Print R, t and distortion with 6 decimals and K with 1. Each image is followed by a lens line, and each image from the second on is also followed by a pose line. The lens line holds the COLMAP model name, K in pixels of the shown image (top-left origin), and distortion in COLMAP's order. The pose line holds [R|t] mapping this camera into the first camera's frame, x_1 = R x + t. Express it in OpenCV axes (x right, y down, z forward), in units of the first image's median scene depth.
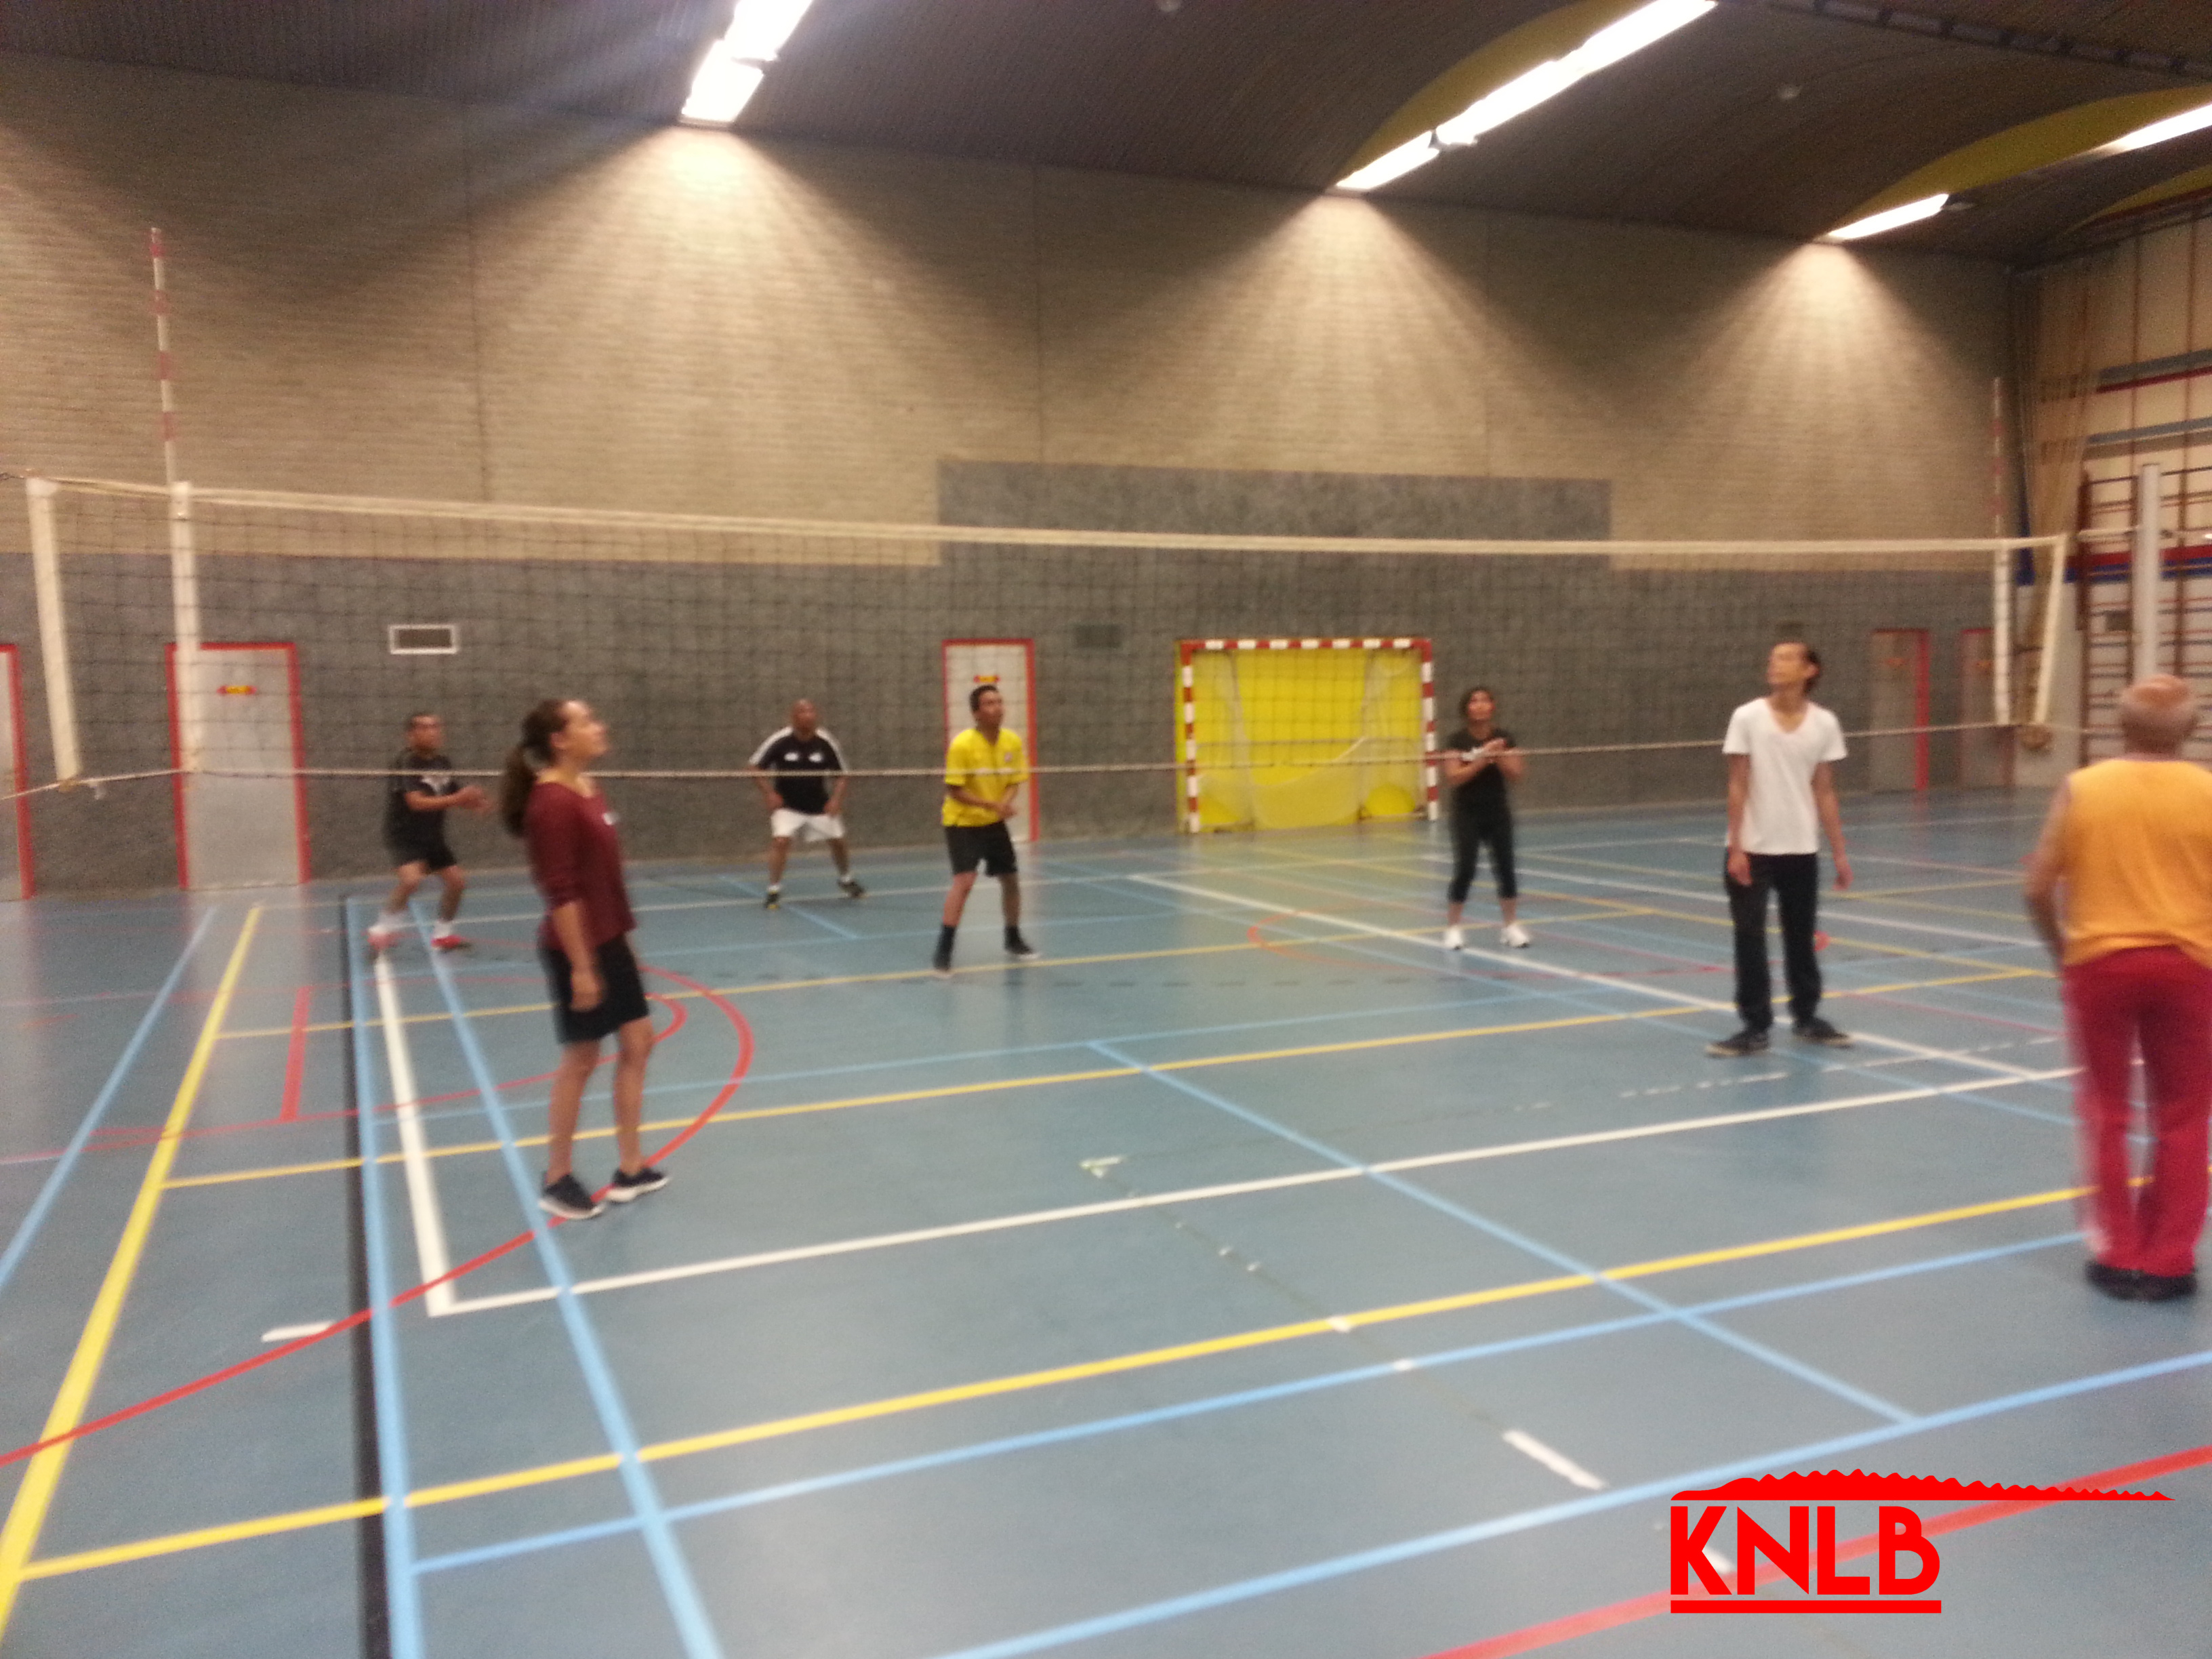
lens RADIAL K [[1774.9, 0, 1114.3], [0, 1774.9, 819.3], [0, 0, 1]] dist [0.119010, -0.182348]
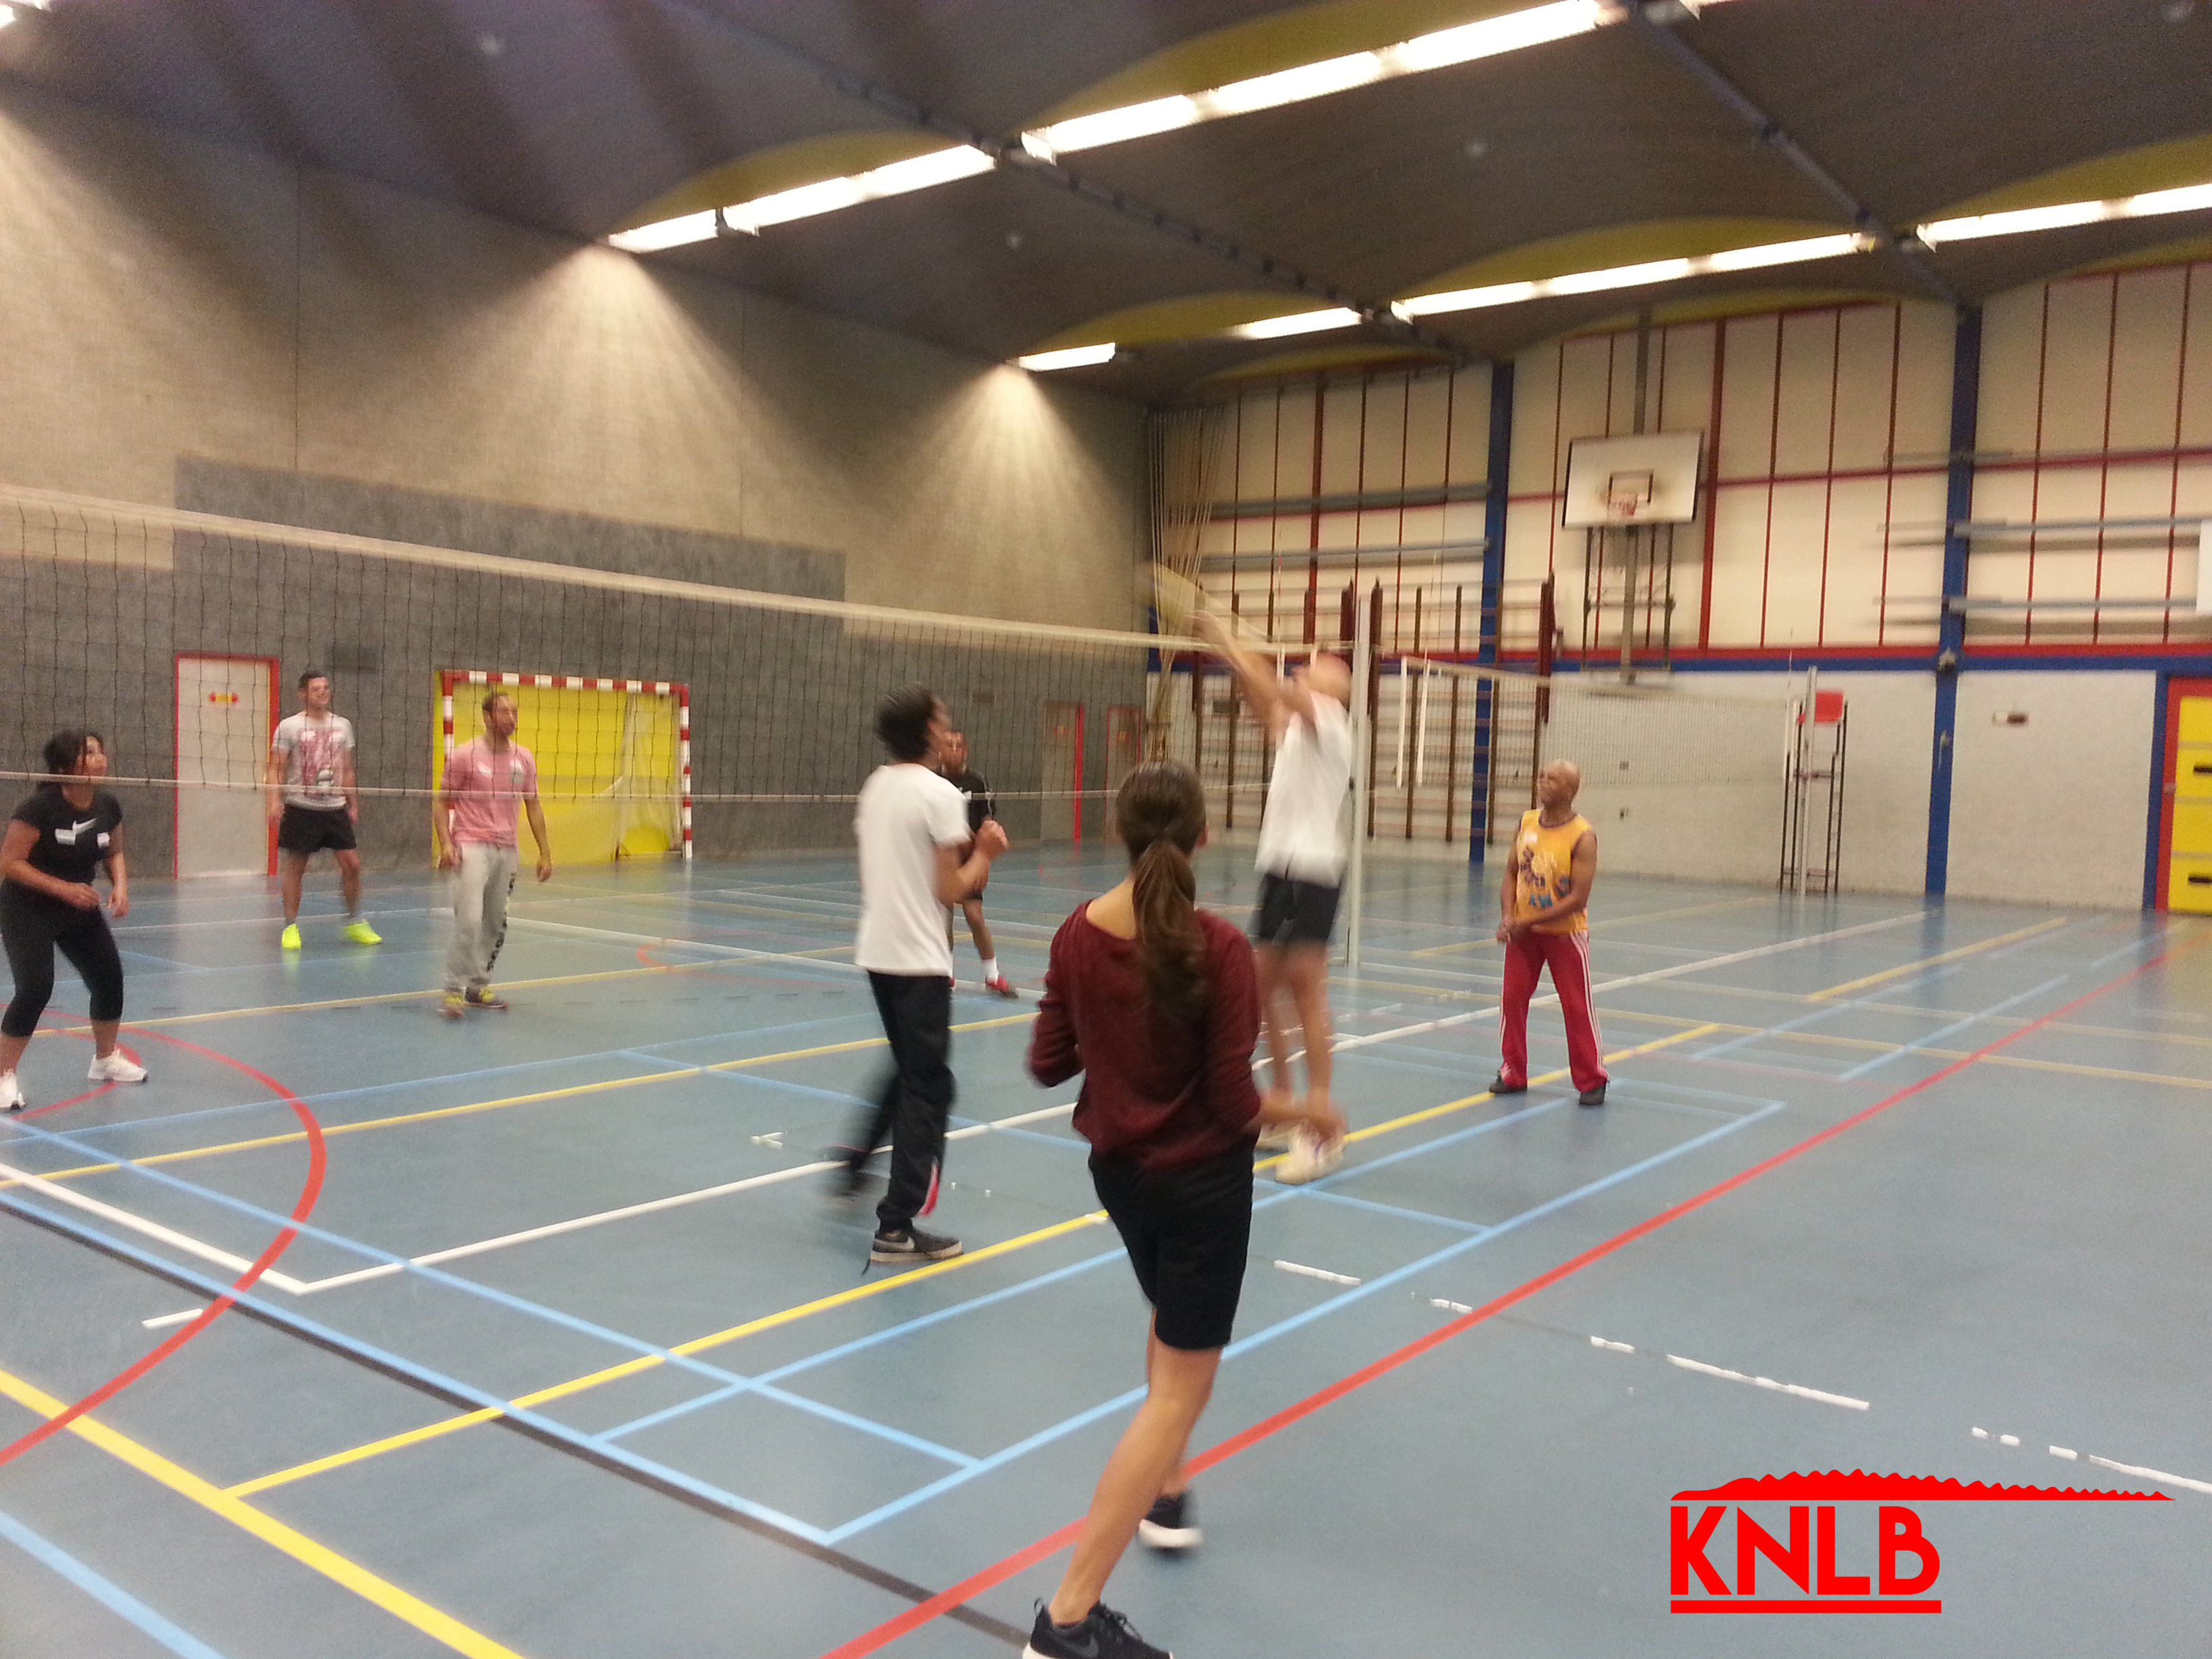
lens RADIAL K [[1774.9, 0, 1114.3], [0, 1774.9, 819.3], [0, 0, 1]] dist [0.119010, -0.182348]
pose [[0.875624, 0.025678, 0.482311, -0.109099], [-0.011957, 0.999432, -0.031502, 0.006928], [-0.482846, 0.021817, 0.875434, -0.032153]]
